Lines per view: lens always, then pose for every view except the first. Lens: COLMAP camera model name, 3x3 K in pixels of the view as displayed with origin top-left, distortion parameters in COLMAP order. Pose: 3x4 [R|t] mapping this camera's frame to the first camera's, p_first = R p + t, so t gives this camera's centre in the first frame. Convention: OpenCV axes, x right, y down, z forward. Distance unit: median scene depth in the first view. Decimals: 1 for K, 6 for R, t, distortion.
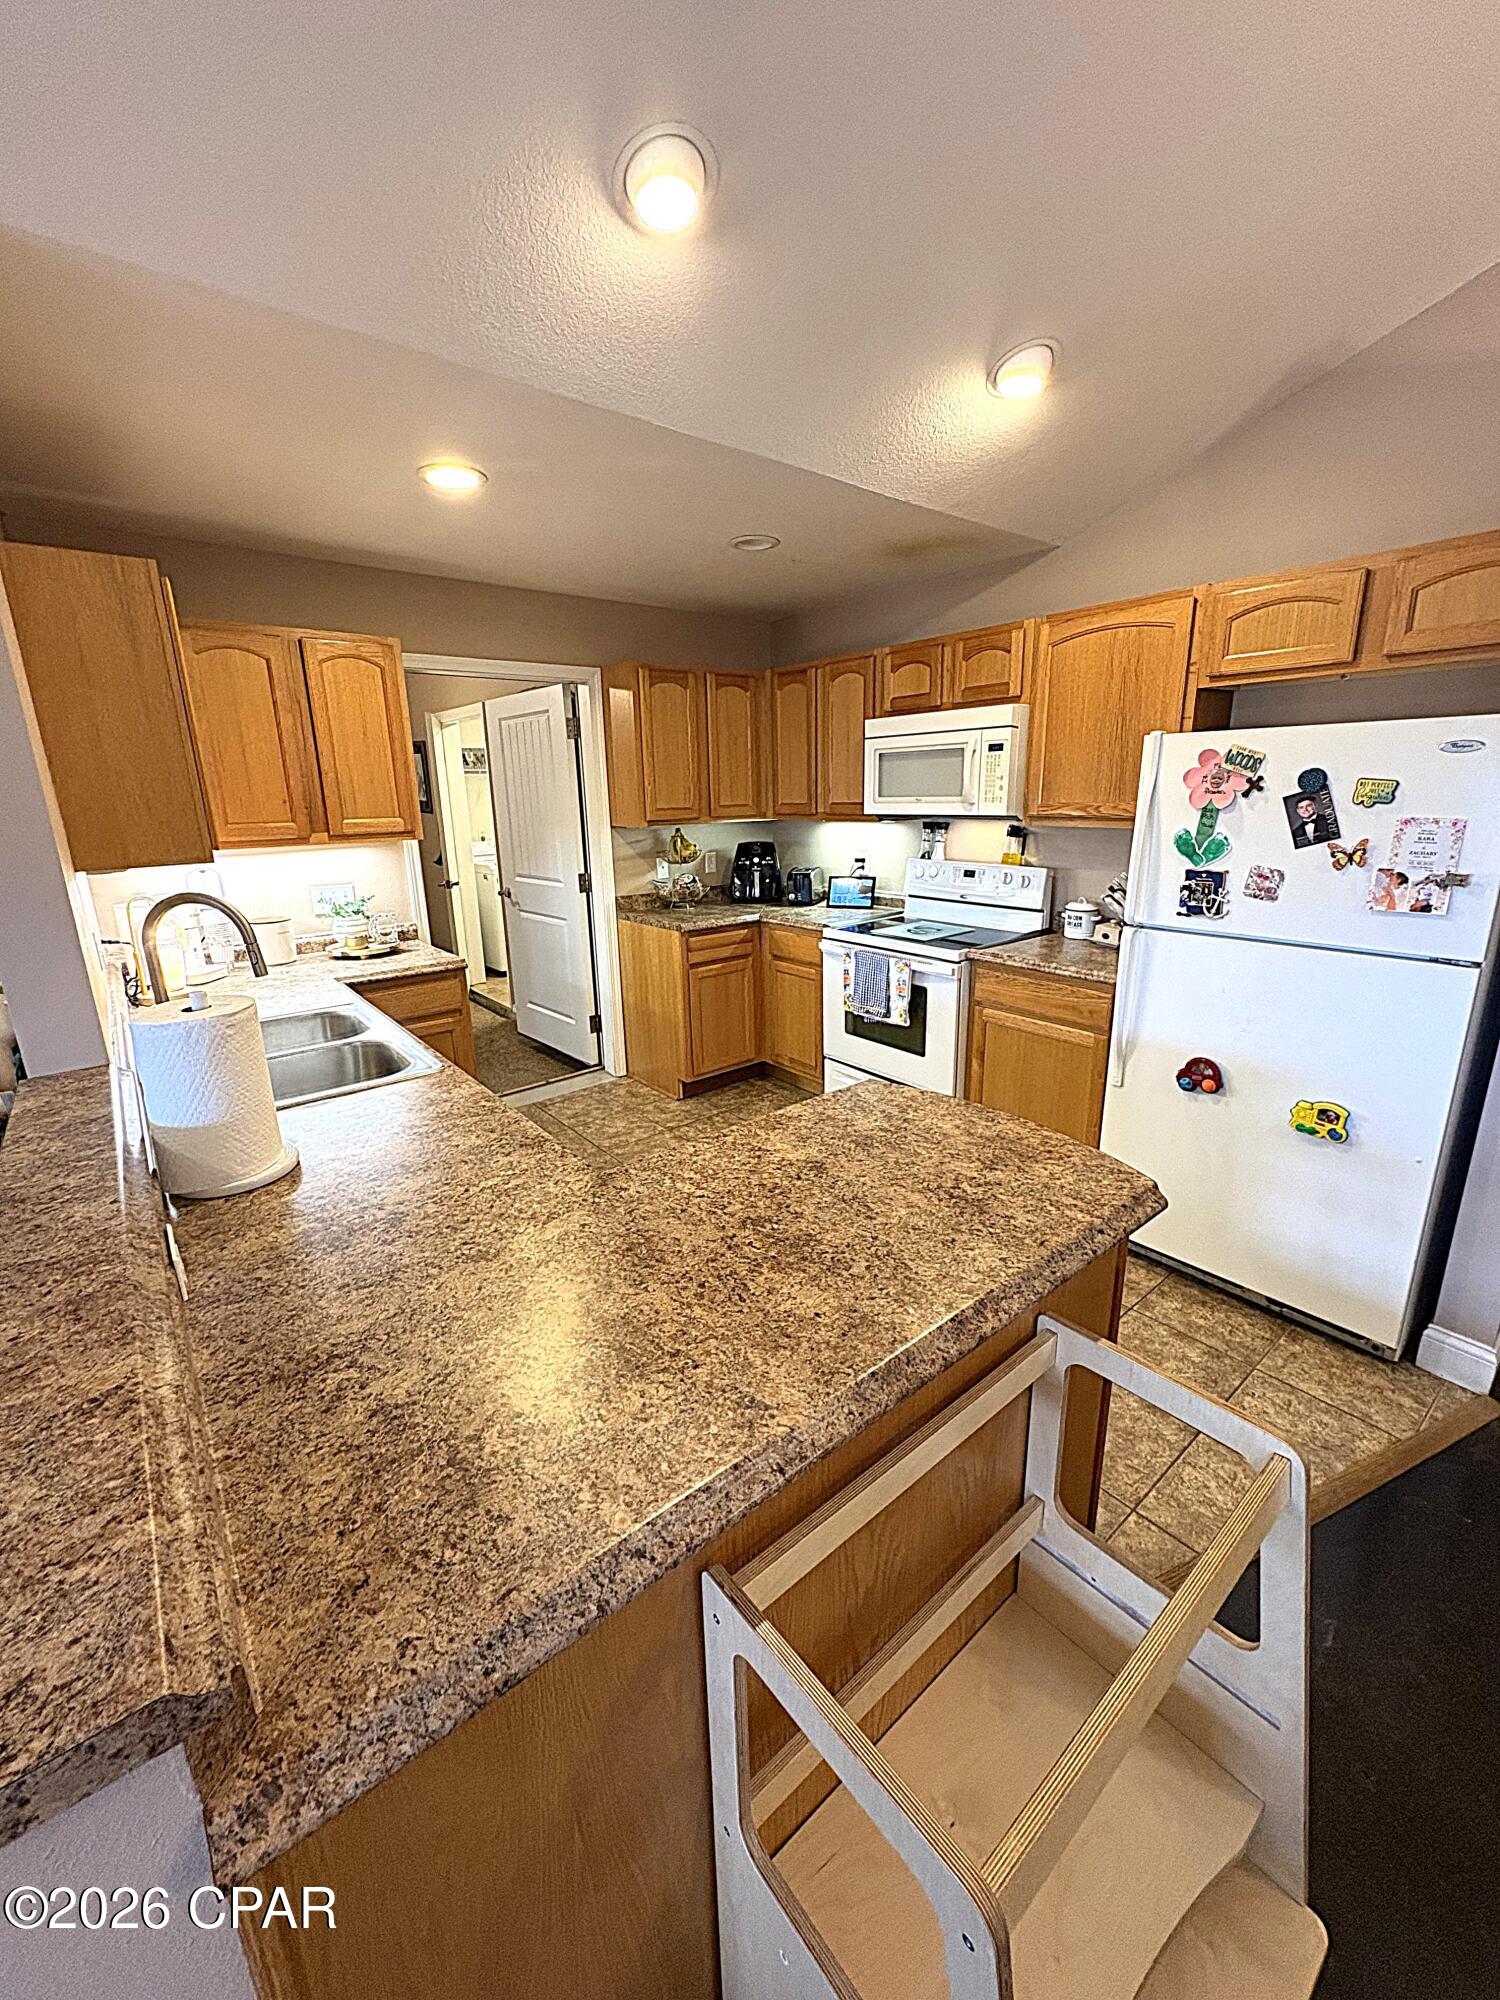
lens RADIAL K [[795.1, 0, 752.2], [0, 795.1, 997.4], [0, 0, 1]] dist [0.002553, 0.000158]
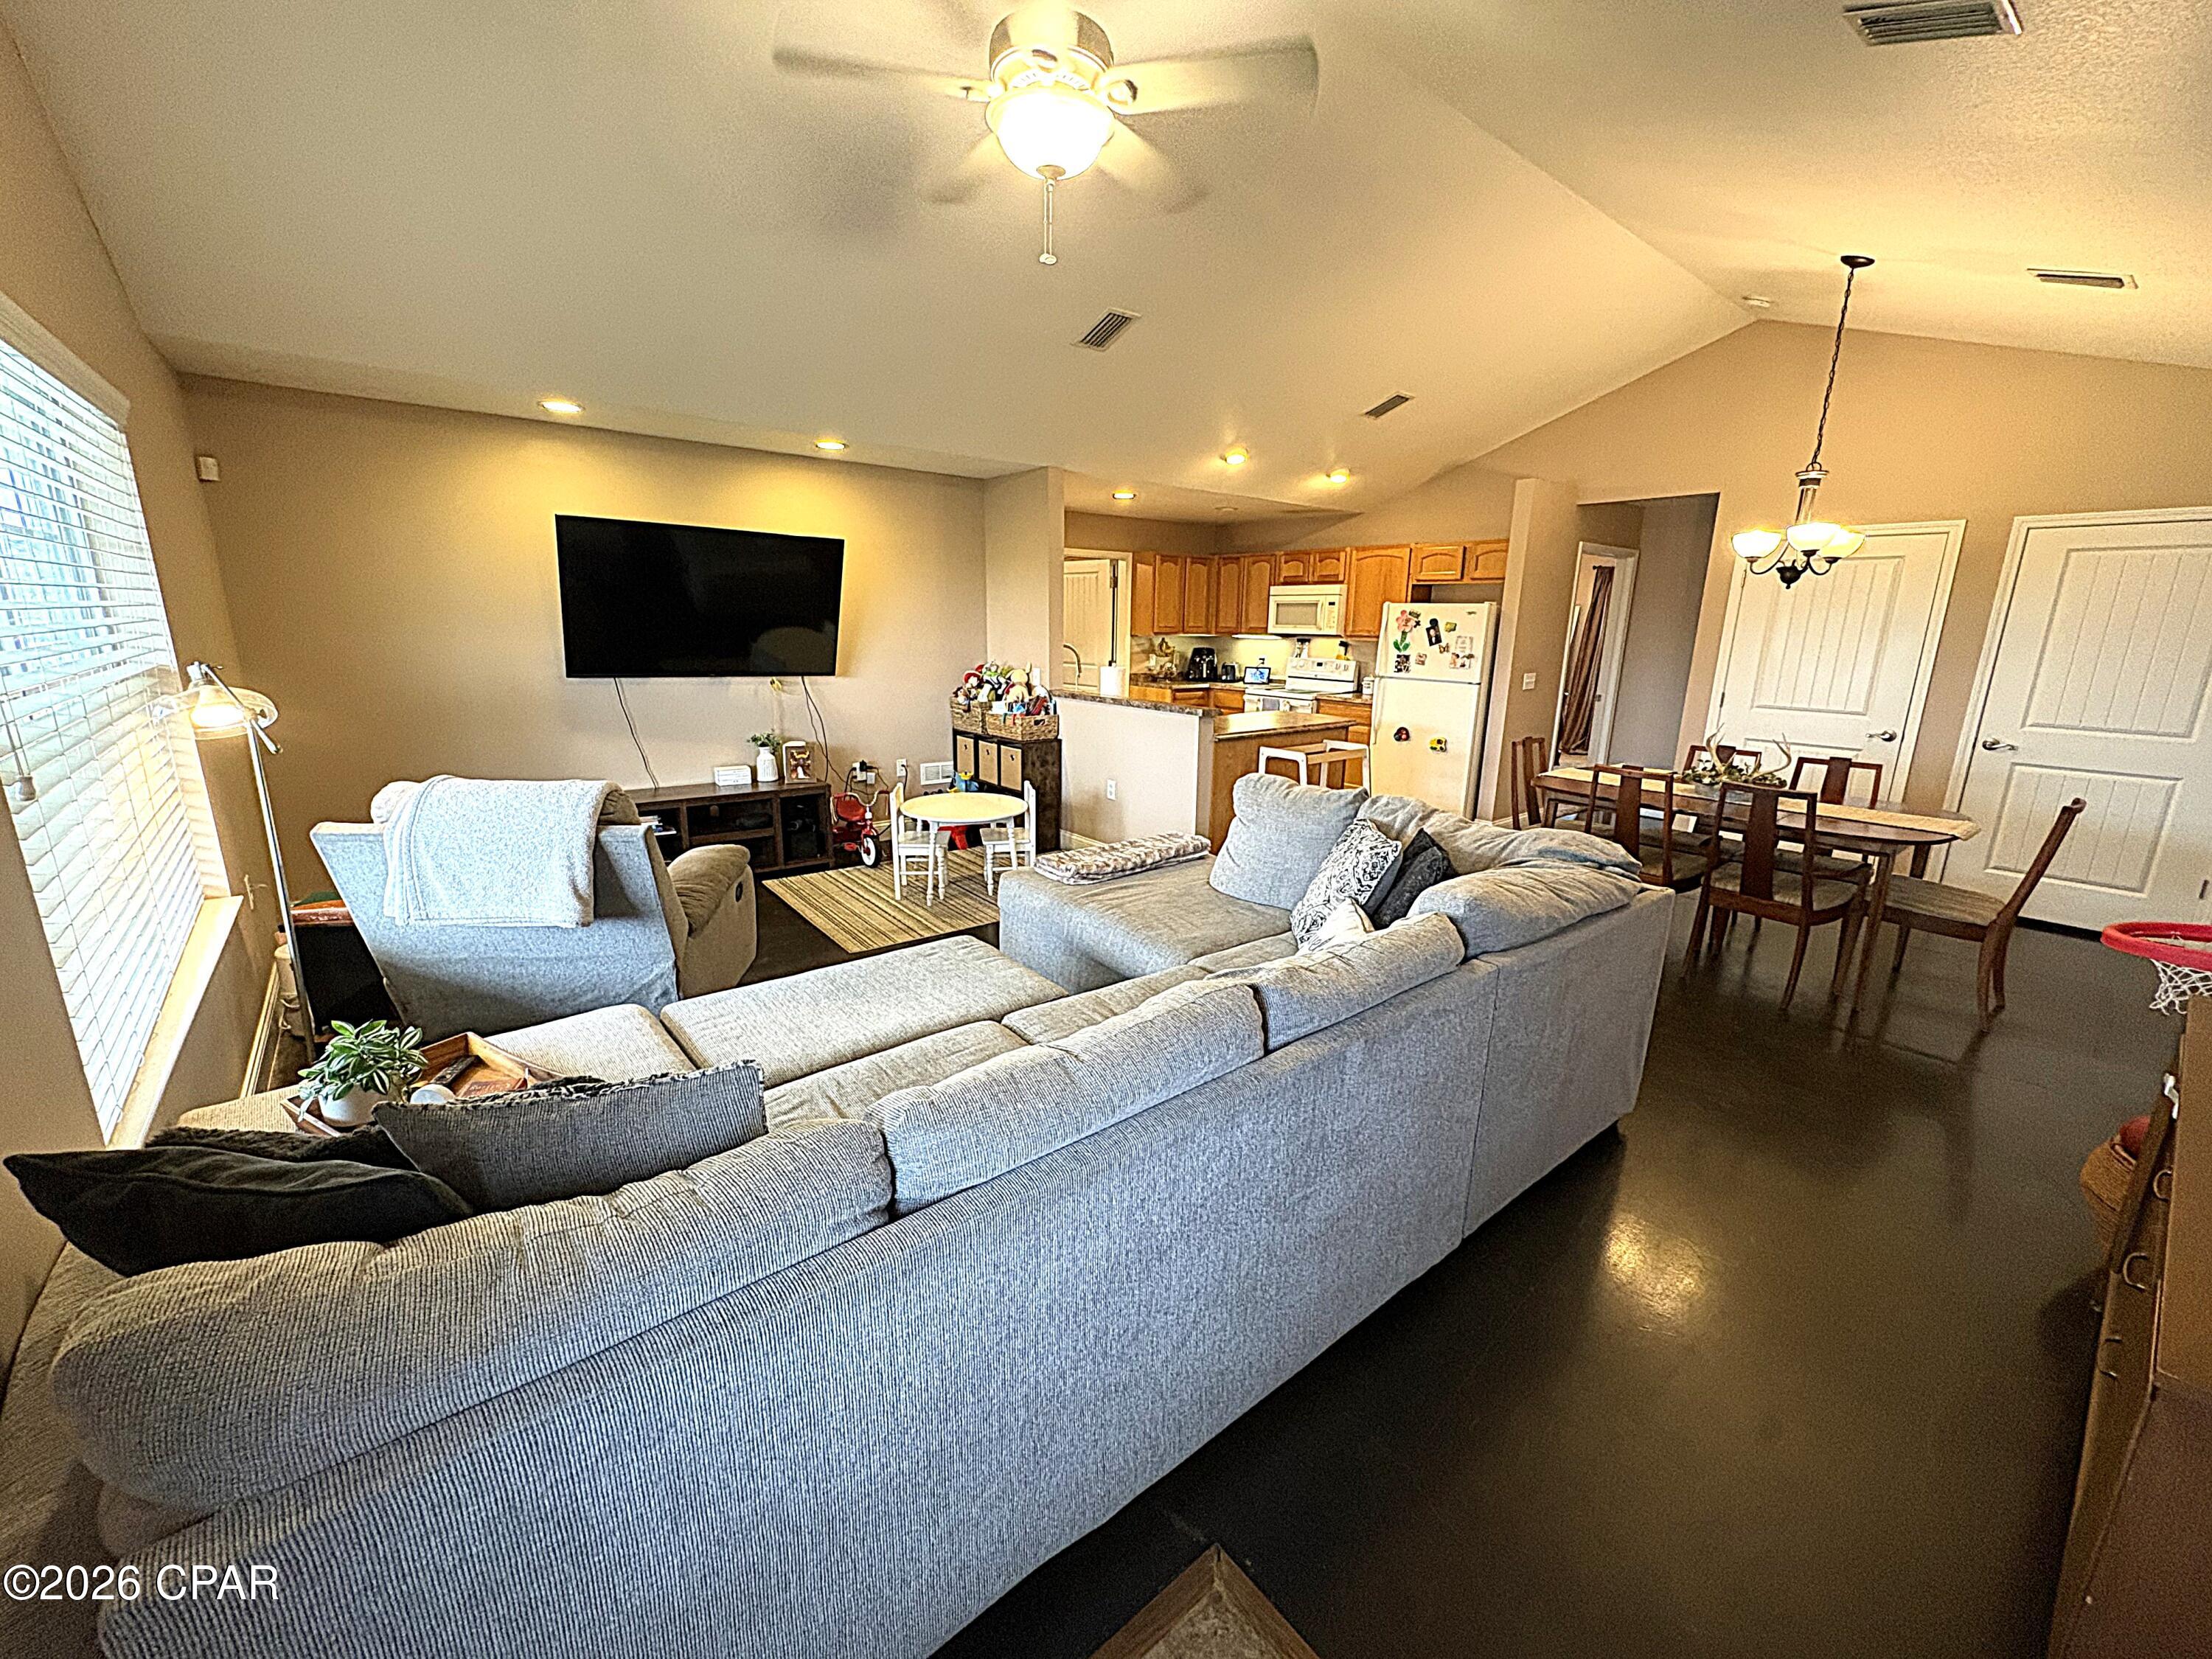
lens RADIAL K [[878.0, 0, 1104.1], [0, 878.0, 828.1], [0, 0, 1]] dist [0.000237, 0.000036]
pose [[0.999278, 0.037357, 0.006976, -0.381682], [-0.037182, 0.999026, -0.023772, 0.465450], [-0.007857, 0.023495, 0.999693, -1.694000]]
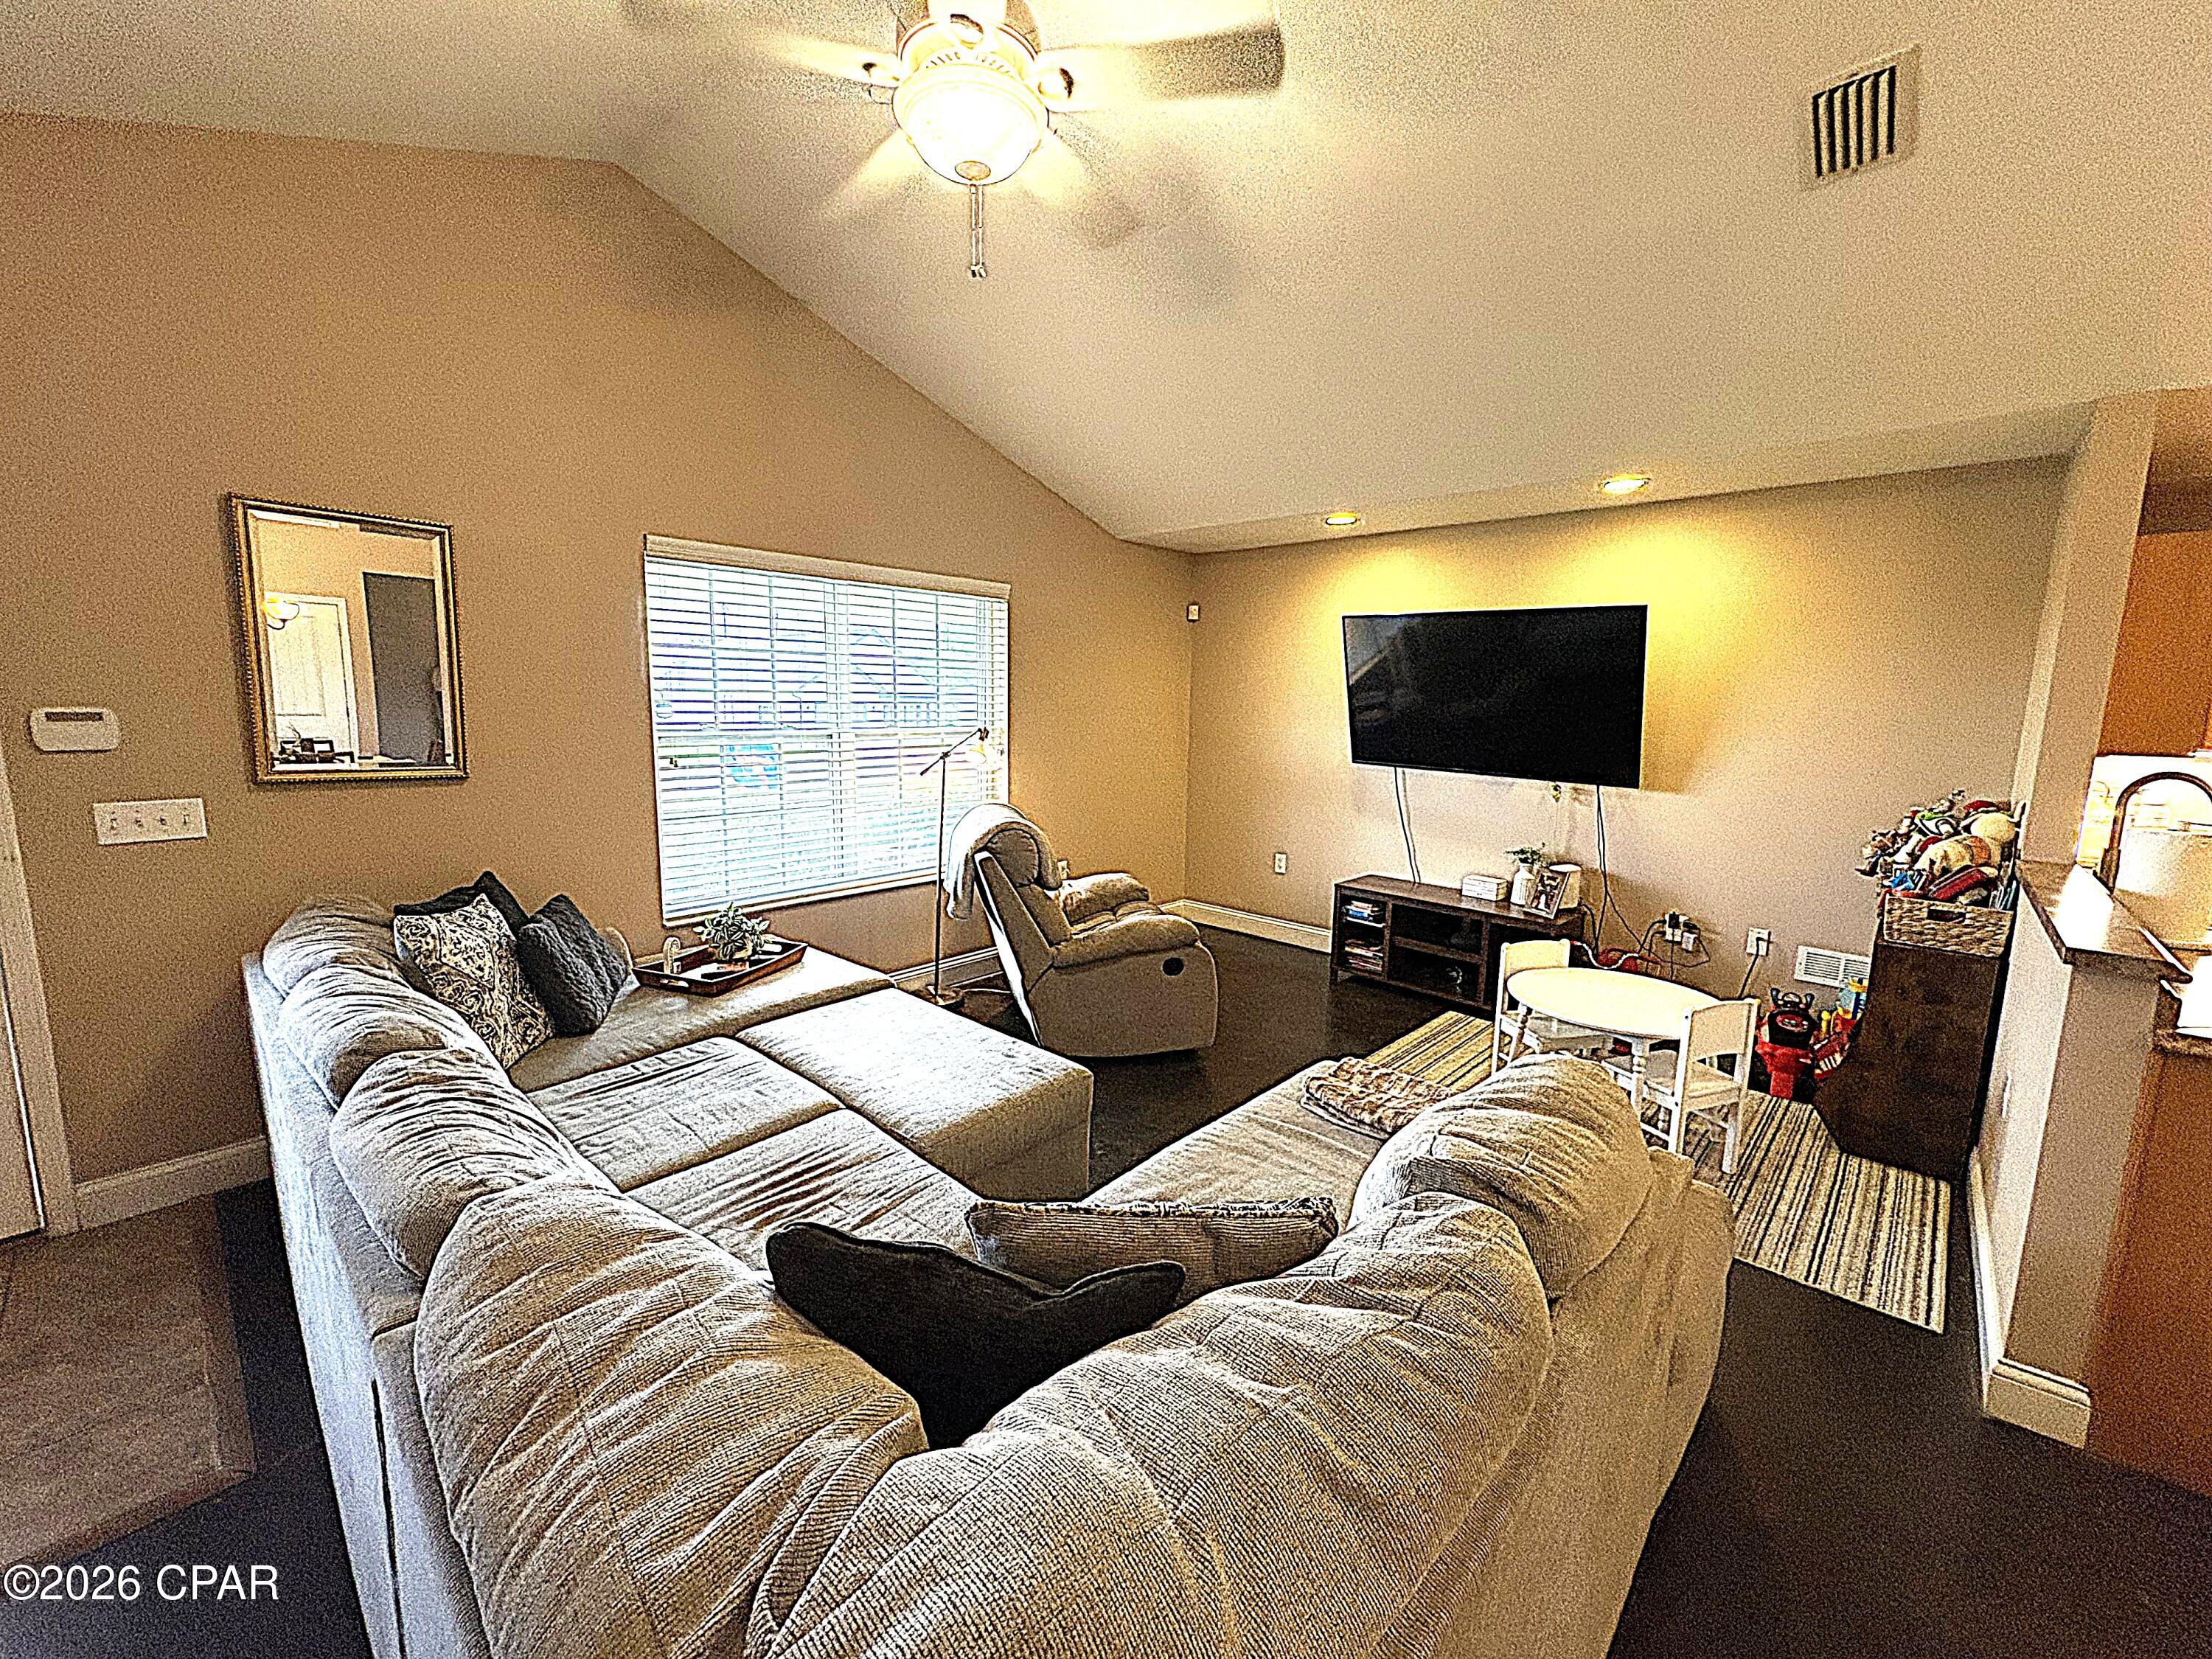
lens RADIAL K [[878.9, 0, 1105.2], [0, 878.9, 826.6], [0, 0, 1]] dist [0.001015, 0.000161]
pose [[0.140911, 0.167142, -0.975811, 0.381011], [-0.272759, 0.954054, 0.124028, 0.195726], [0.951707, 0.248685, 0.180026, -0.722165]]
